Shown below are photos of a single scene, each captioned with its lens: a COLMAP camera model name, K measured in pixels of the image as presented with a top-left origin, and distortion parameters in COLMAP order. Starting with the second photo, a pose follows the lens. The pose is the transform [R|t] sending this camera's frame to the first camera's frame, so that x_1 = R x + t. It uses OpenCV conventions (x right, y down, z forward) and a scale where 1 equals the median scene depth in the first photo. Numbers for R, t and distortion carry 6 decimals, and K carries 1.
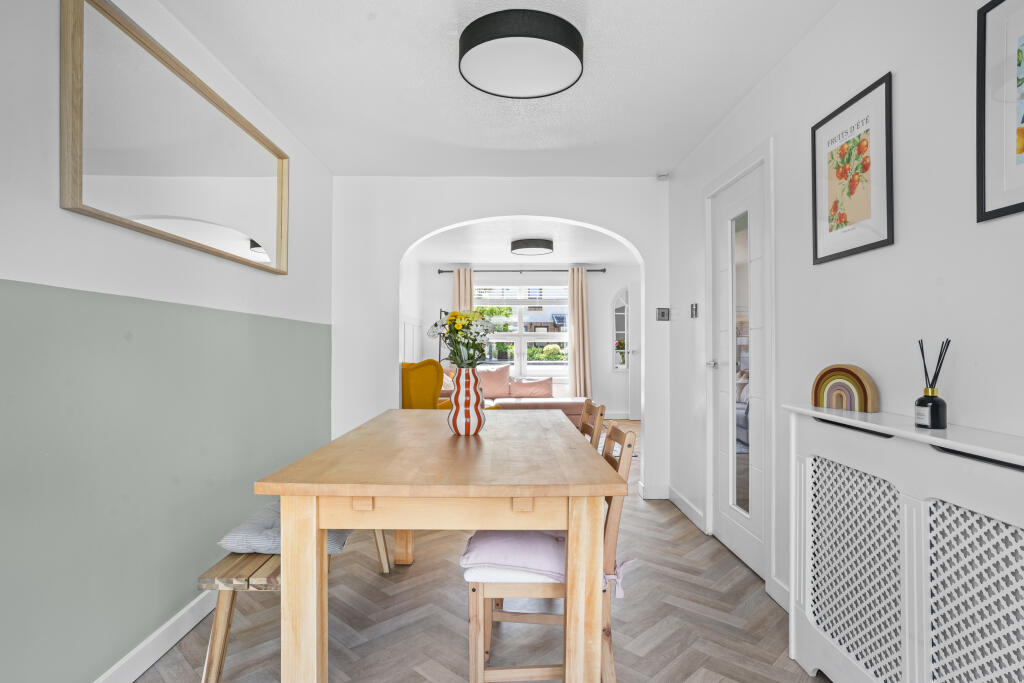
lens RADIAL K [[562.8, 0, 514.6], [0, 562.8, 343.1], [0, 0, 1]] dist [-0.000068, -0.000001]
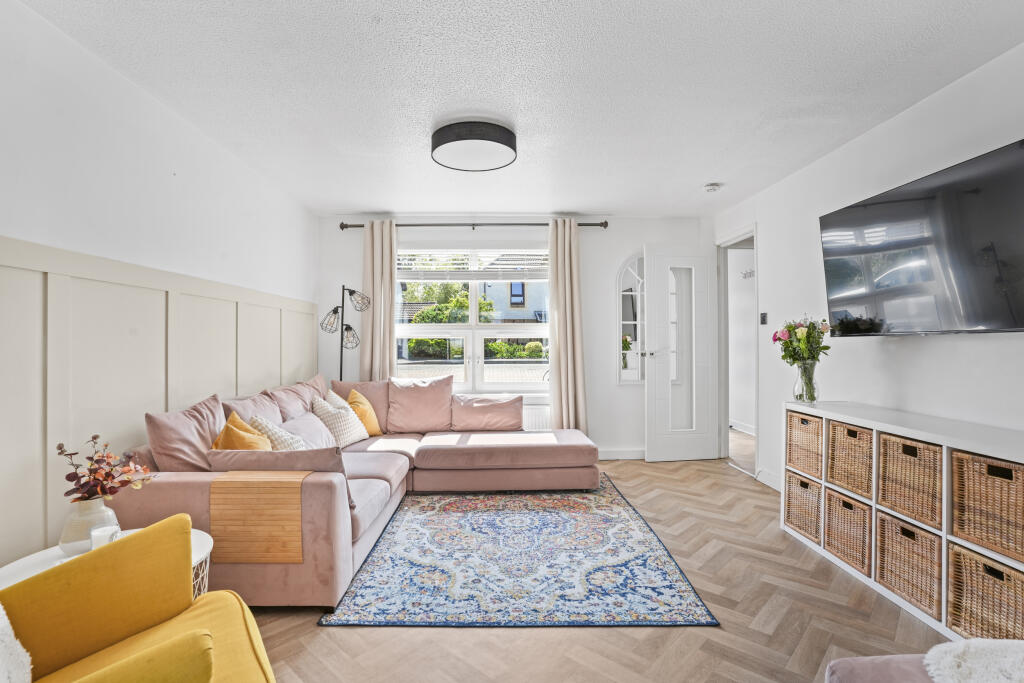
lens RADIAL K [[517.7, 0, 505.3], [0, 517.7, 341.6], [0, 0, 1]] dist [-0.001716, 0.000512]
pose [[0.999964, -0.005386, 0.006581, 0.042479], [0.005369, 0.999983, 0.002451, 0.000691], [-0.006594, -0.002415, 0.999975, 0.422017]]
